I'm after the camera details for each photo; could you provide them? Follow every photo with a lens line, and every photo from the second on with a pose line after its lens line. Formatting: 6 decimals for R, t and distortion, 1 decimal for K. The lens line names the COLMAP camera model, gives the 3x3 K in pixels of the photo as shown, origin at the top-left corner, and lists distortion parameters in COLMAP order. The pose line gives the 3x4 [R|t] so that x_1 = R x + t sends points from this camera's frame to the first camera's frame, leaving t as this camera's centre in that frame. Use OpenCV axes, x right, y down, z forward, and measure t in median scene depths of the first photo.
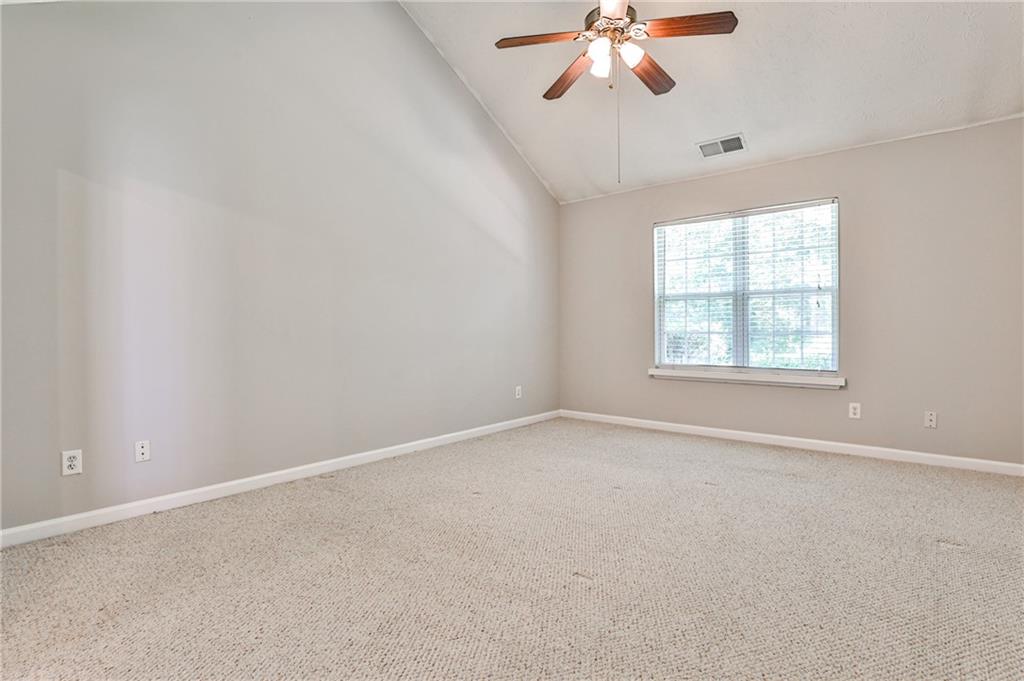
lens RADIAL K [[509.1, 0, 544.5], [0, 509.1, 346.9], [0, 0, 1]] dist [-0.043703, 0.005979]
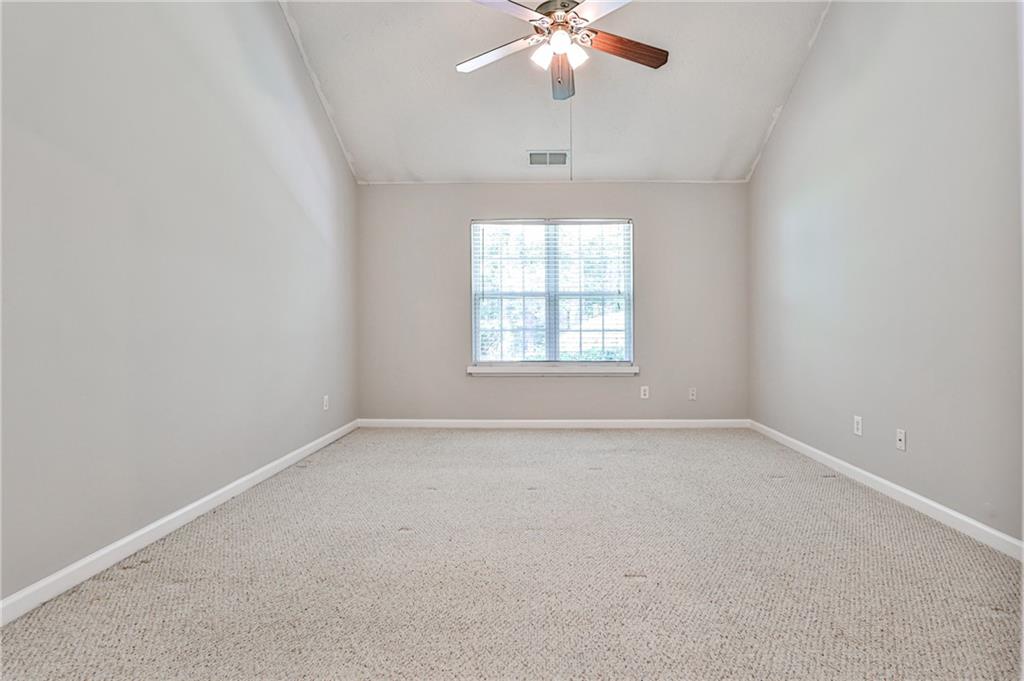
lens RADIAL K [[509.1, 0, 510.5], [0, 509.1, 336.1], [0, 0, 1]] dist [-0.043703, 0.005979]
pose [[0.776841, -0.008083, 0.629645, -0.383880], [0.019897, 0.999733, -0.011714, -0.003688], [-0.629382, 0.021628, 0.776795, 0.201054]]
